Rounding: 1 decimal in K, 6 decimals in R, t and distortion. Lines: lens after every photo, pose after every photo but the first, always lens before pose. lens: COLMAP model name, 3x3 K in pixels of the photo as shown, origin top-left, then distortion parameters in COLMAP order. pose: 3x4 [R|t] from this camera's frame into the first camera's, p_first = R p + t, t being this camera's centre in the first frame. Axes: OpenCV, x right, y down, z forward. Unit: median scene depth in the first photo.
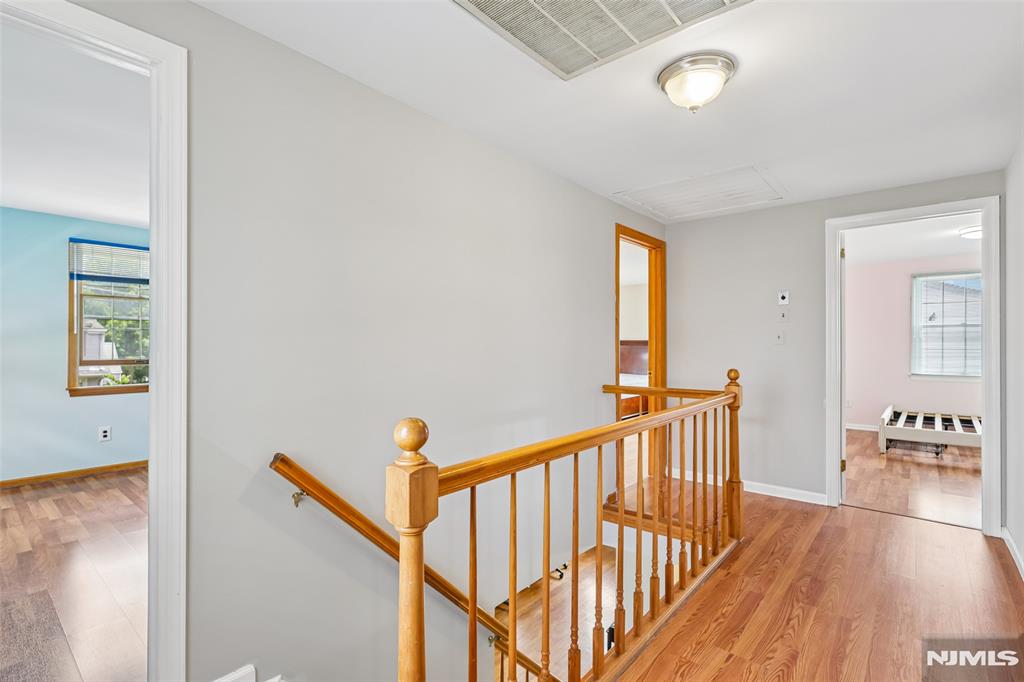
lens RADIAL K [[474.1, 0, 510.9], [0, 474.1, 338.3], [0, 0, 1]] dist [-0.002924, 0.000131]
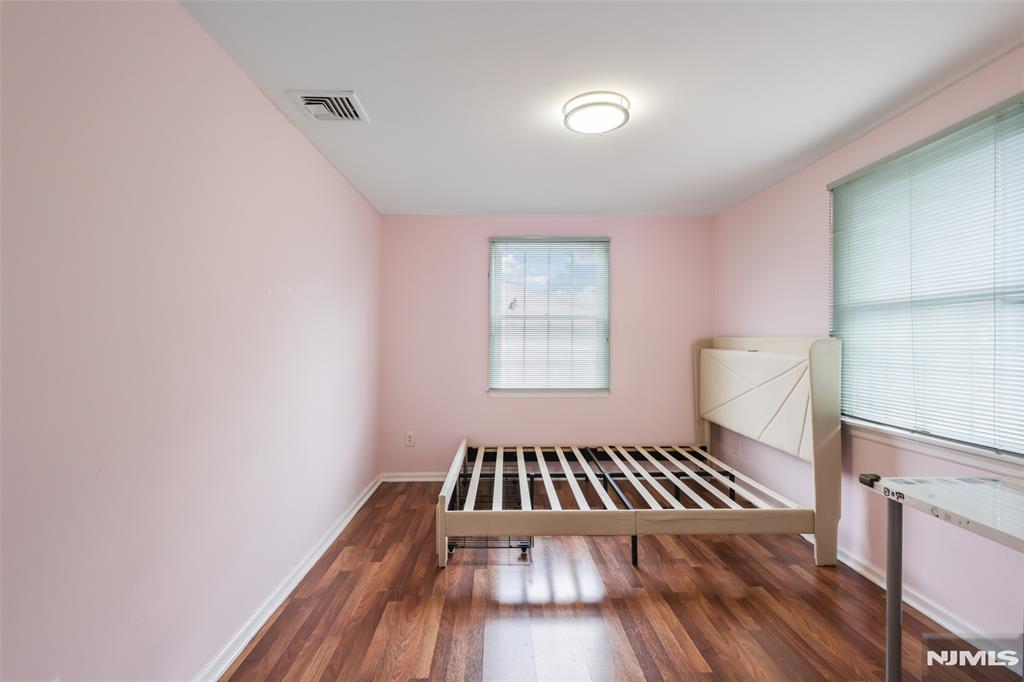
lens RADIAL K [[474.1, 0, 511.3], [0, 474.1, 340.2], [0, 0, 1]] dist [-0.002924, 0.000131]
pose [[0.738592, -0.003272, 0.674144, 0.427488], [-0.003412, 0.999957, 0.008591, 0.002168], [-0.674144, -0.008646, 0.738550, 0.496431]]
